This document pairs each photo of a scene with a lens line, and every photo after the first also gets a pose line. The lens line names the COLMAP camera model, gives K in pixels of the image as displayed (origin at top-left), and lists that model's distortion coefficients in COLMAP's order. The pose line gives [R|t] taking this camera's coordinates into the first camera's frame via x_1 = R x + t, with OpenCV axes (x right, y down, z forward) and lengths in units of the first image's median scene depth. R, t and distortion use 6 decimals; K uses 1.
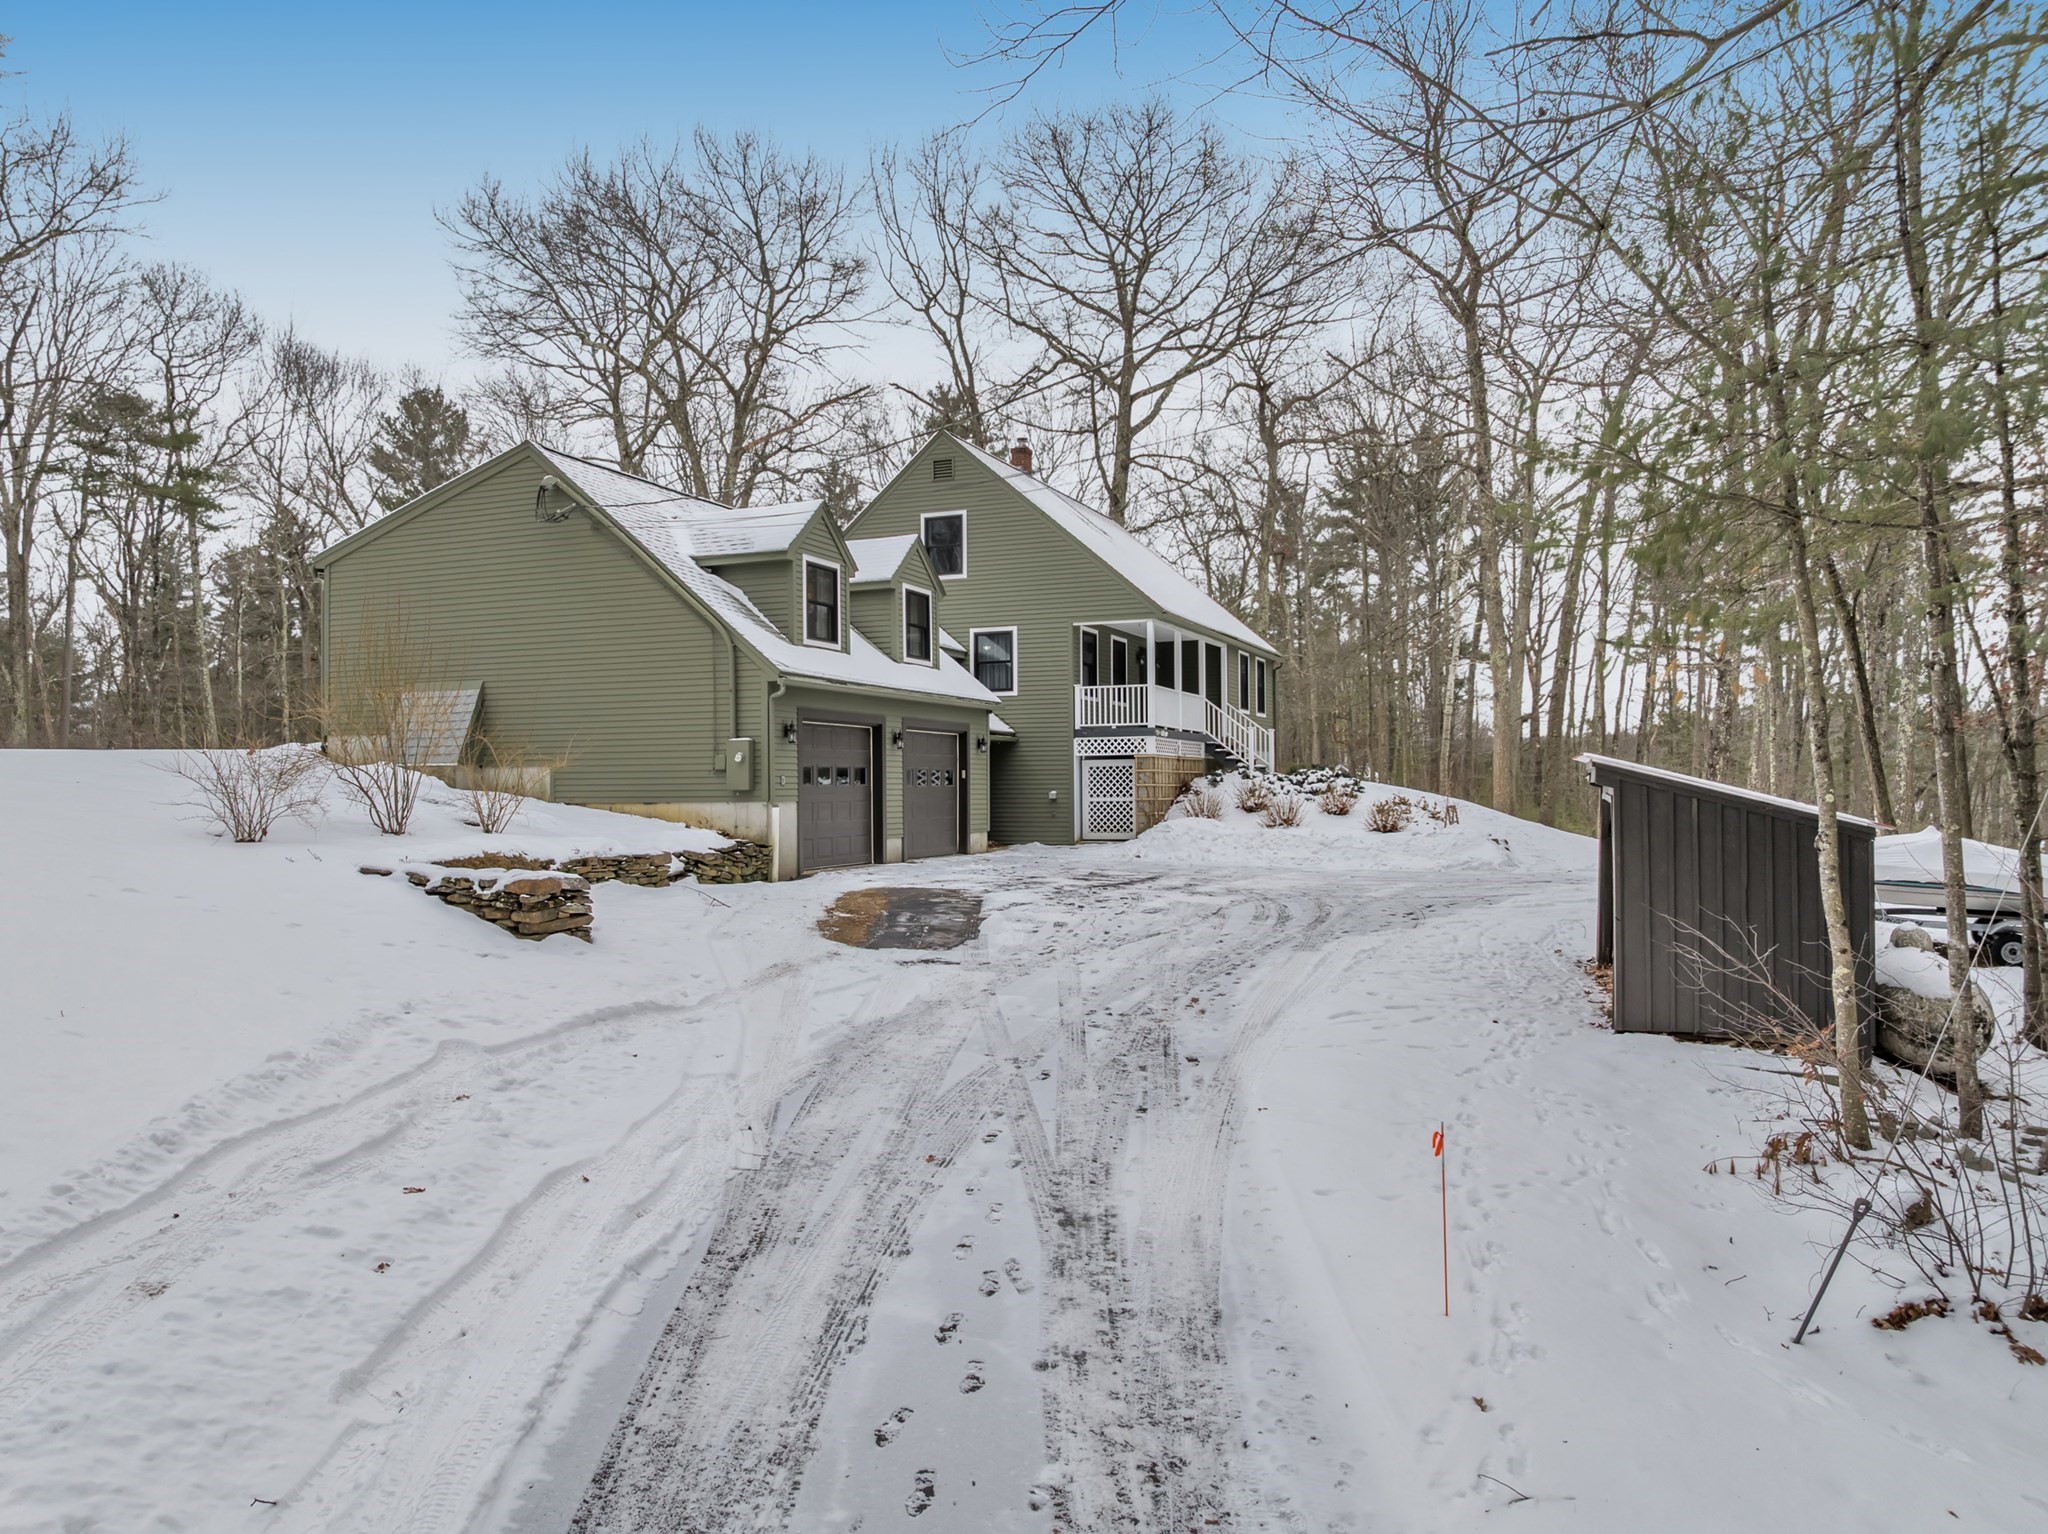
lens RADIAL K [[1467.6, 0, 1013.9], [0, 1467.6, 756.1], [0, 0, 1]] dist [-0.041259, -0.001353]
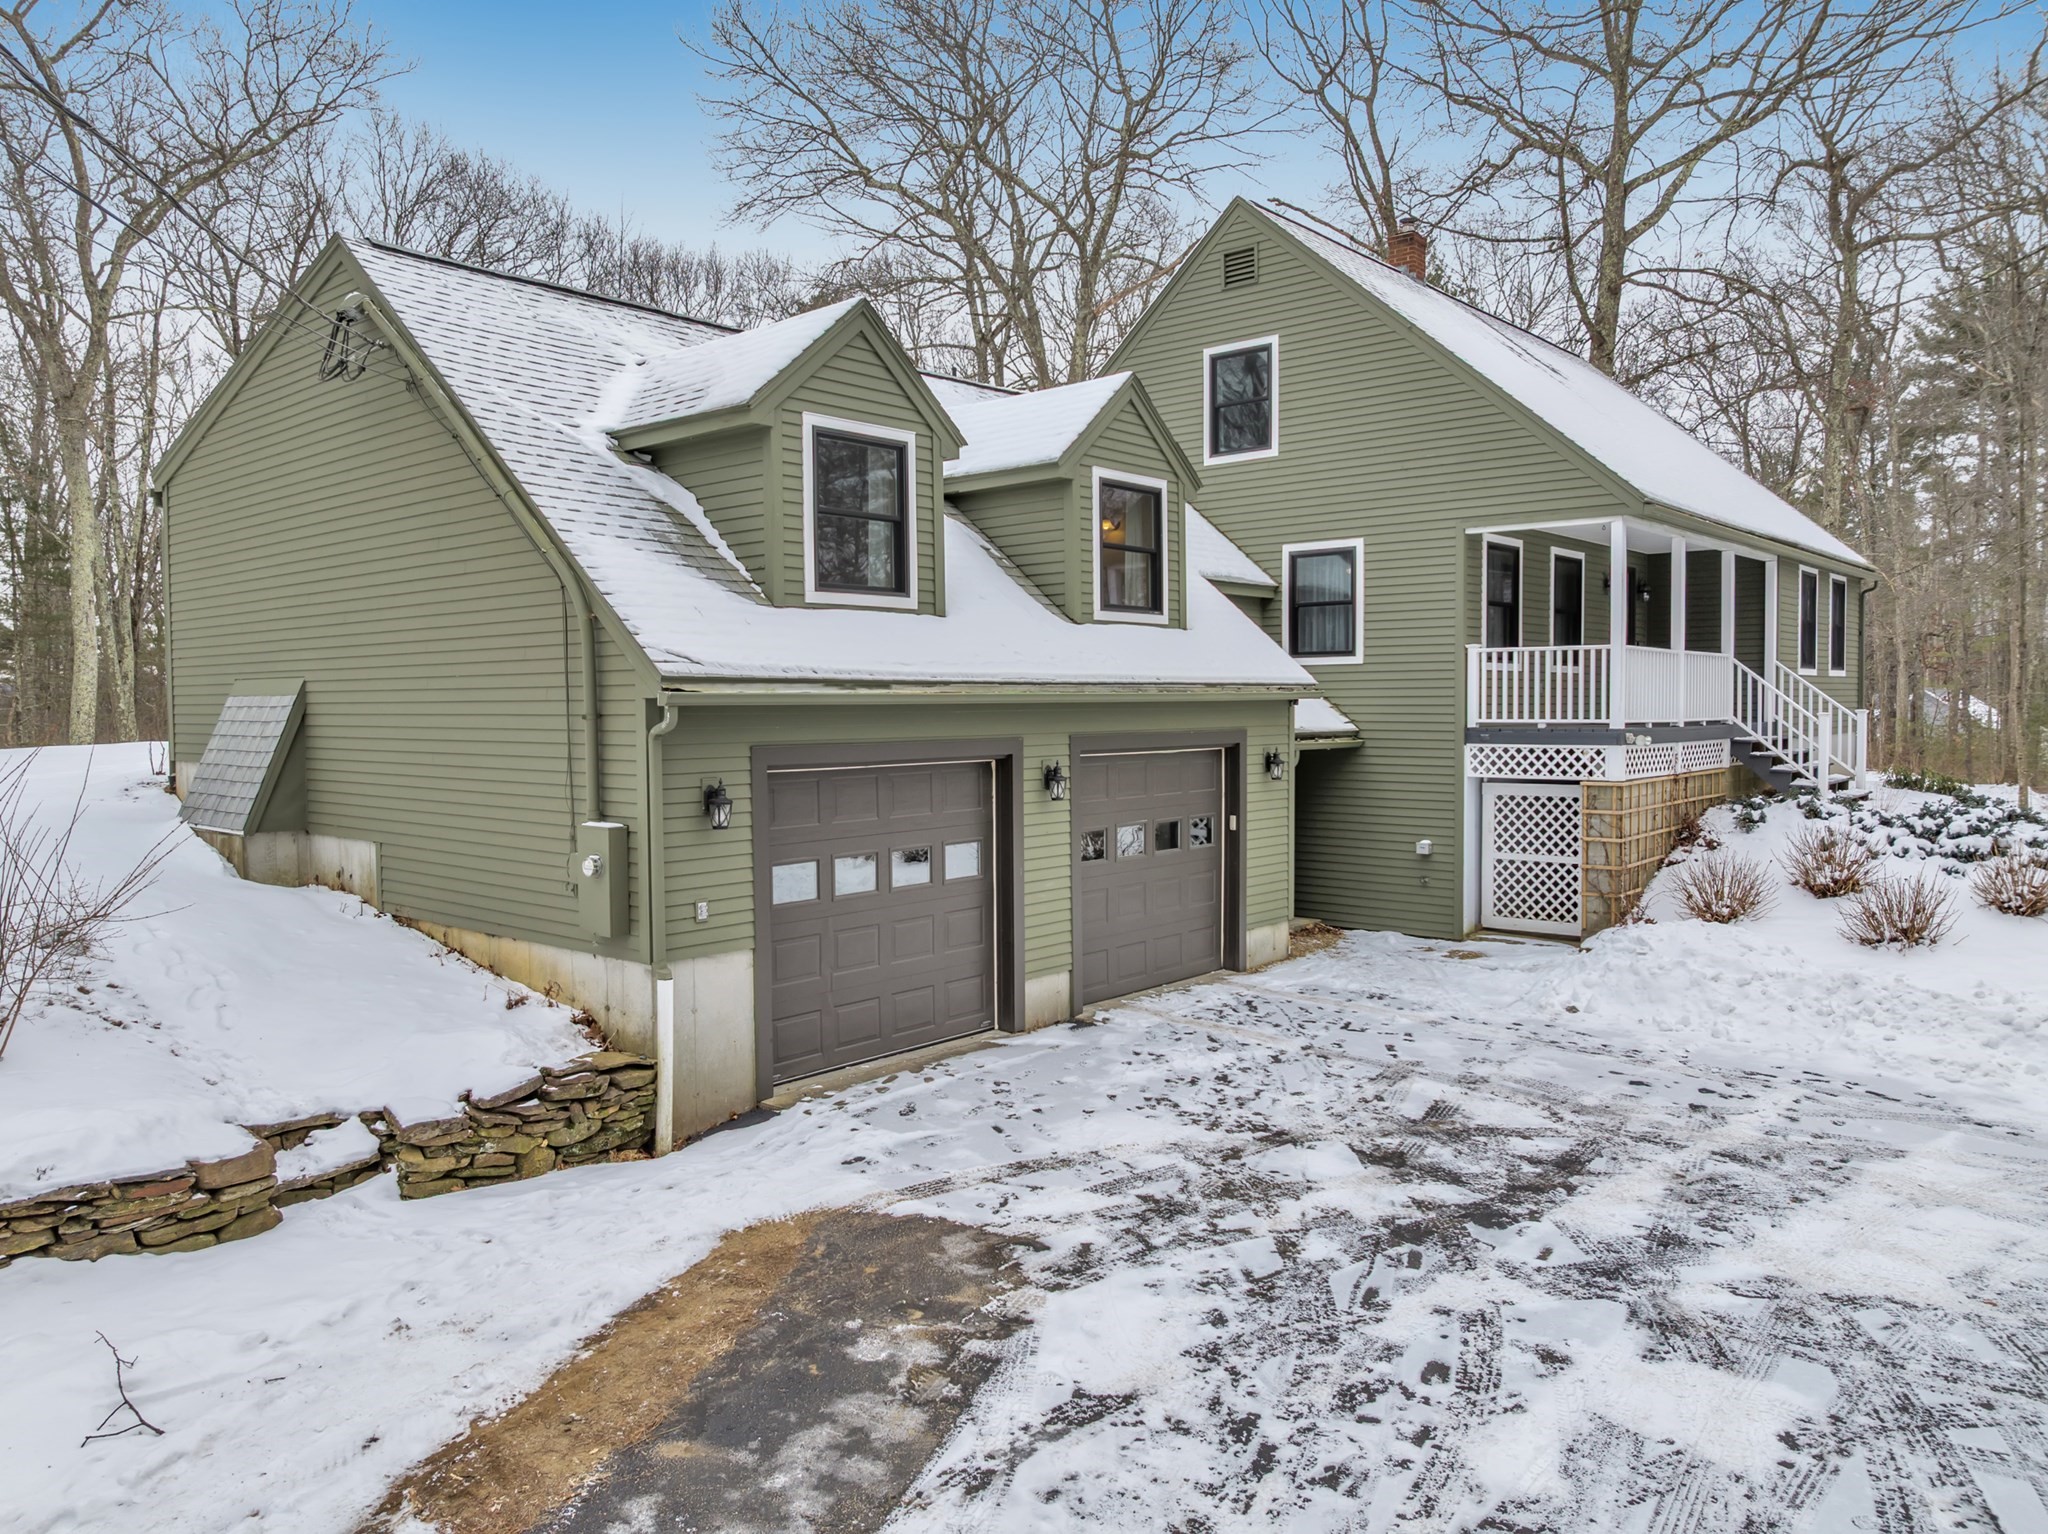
lens RADIAL K [[1467.6, 0, 1013.9], [0, 1467.6, 756.1], [0, 0, 1]] dist [-0.041259, -0.001353]
pose [[0.945035, 0.013154, -0.326704, 0.058286], [0.007887, 0.997983, 0.062997, -0.041996], [0.326873, -0.062111, 0.943025, 0.427271]]
